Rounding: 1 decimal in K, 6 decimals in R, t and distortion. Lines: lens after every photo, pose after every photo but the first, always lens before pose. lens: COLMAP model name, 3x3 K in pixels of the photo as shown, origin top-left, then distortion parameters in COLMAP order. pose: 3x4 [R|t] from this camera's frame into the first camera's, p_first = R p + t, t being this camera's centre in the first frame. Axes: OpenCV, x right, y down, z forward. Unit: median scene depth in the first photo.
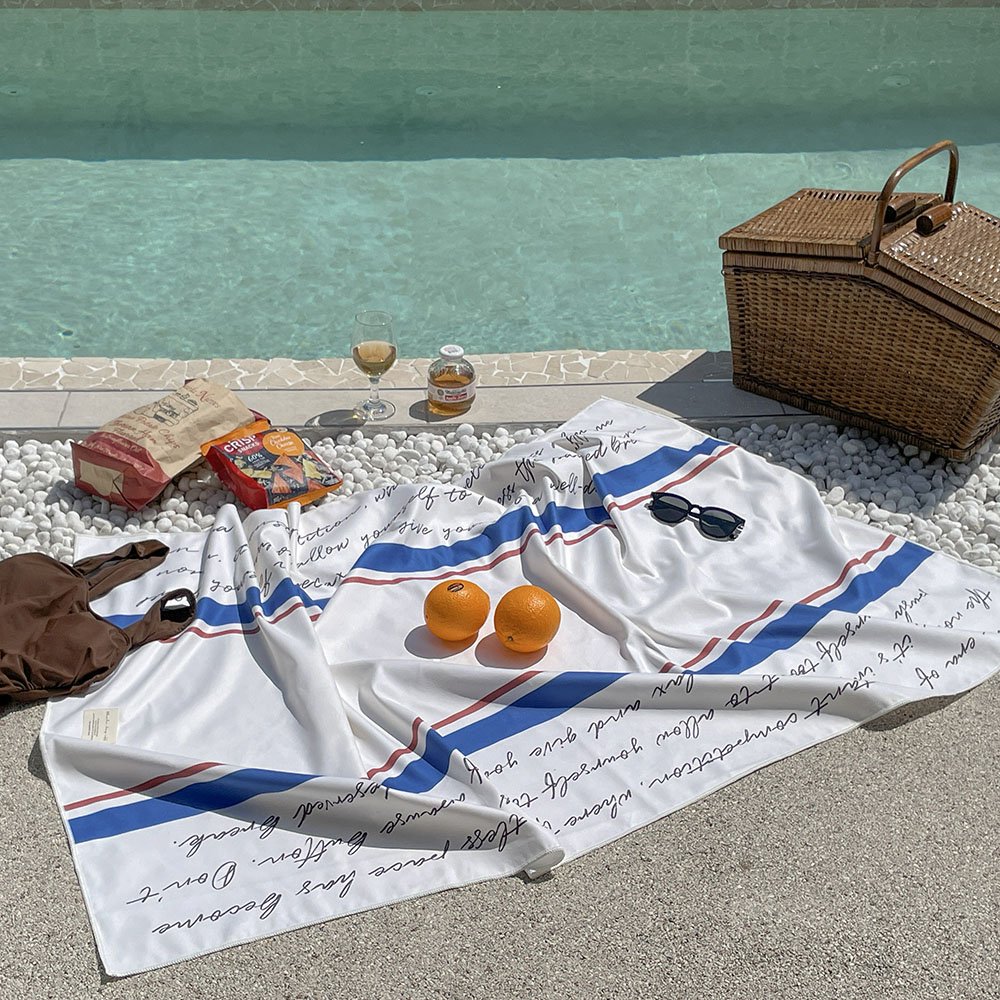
lens RADIAL K [[2468.0, 0, 500.0], [0, 2468.0, 500.0], [0, 0, 1]] dist [-0.060259, 0.721986]
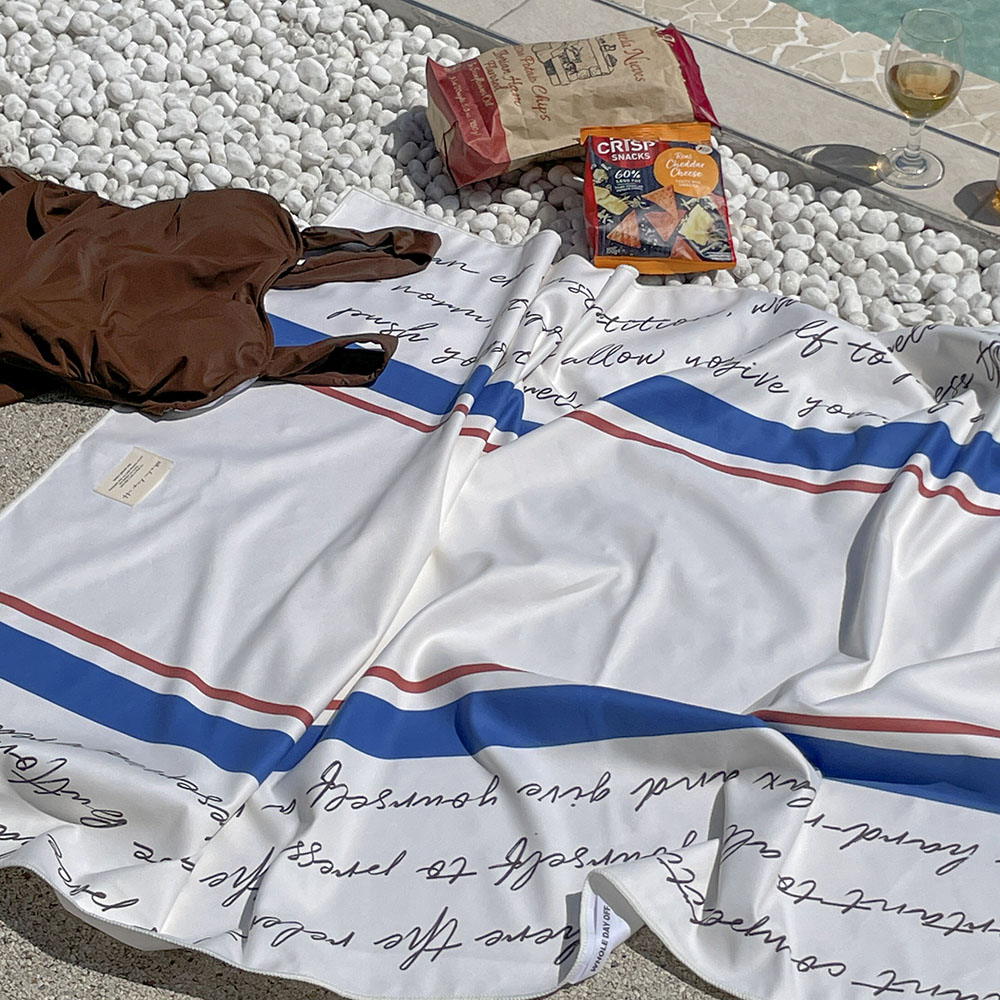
lens RADIAL K [[2468.0, 0, 500.0], [0, 2468.0, 500.0], [0, 0, 1]] dist [-0.060259, 0.721986]
pose [[0.682143, 0.436135, -0.586913, 0.292762], [-0.281167, 0.897388, 0.340060, -0.151062], [0.675000, -0.066949, 0.734774, 0.502264]]
